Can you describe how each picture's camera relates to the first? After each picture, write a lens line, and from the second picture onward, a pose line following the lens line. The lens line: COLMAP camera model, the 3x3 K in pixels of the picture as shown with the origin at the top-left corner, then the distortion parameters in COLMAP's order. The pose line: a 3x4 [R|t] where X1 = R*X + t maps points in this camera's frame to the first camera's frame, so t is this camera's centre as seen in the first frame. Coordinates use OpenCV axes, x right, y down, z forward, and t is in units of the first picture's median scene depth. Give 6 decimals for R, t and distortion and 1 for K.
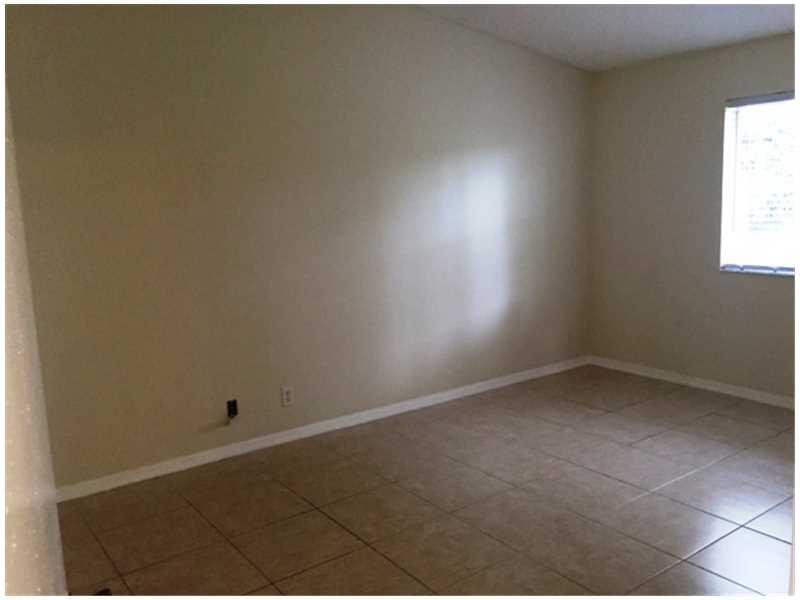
lens RADIAL K [[687.4, 0, 400.0], [0, 687.4, 300.0], [0, 0, 1]] dist [0.057883, 0.001116]
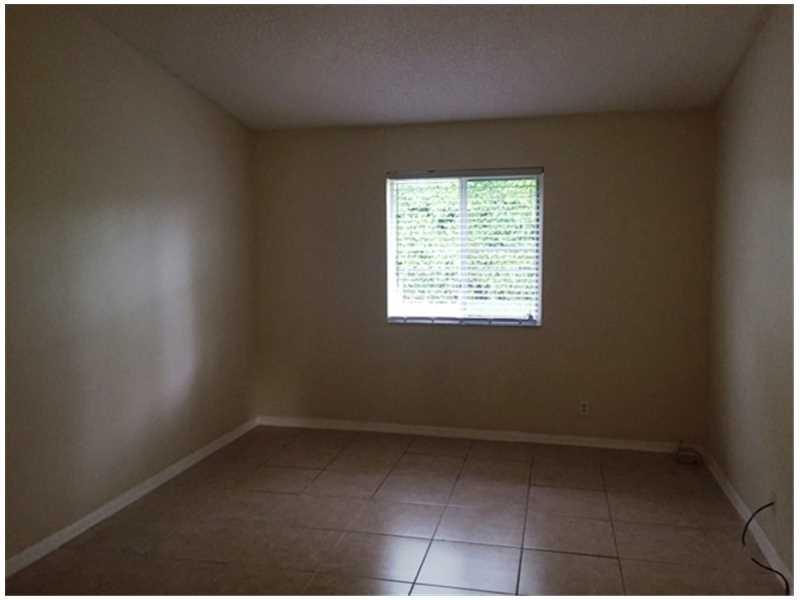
lens RADIAL K [[687.4, 0, 400.0], [0, 687.4, 300.0], [0, 0, 1]] dist [0.057883, 0.001116]
pose [[0.762924, -0.031543, 0.645718, -0.243554], [0.078936, 0.995881, -0.044616, -0.028243], [-0.641651, 0.085009, 0.762271, 0.149687]]
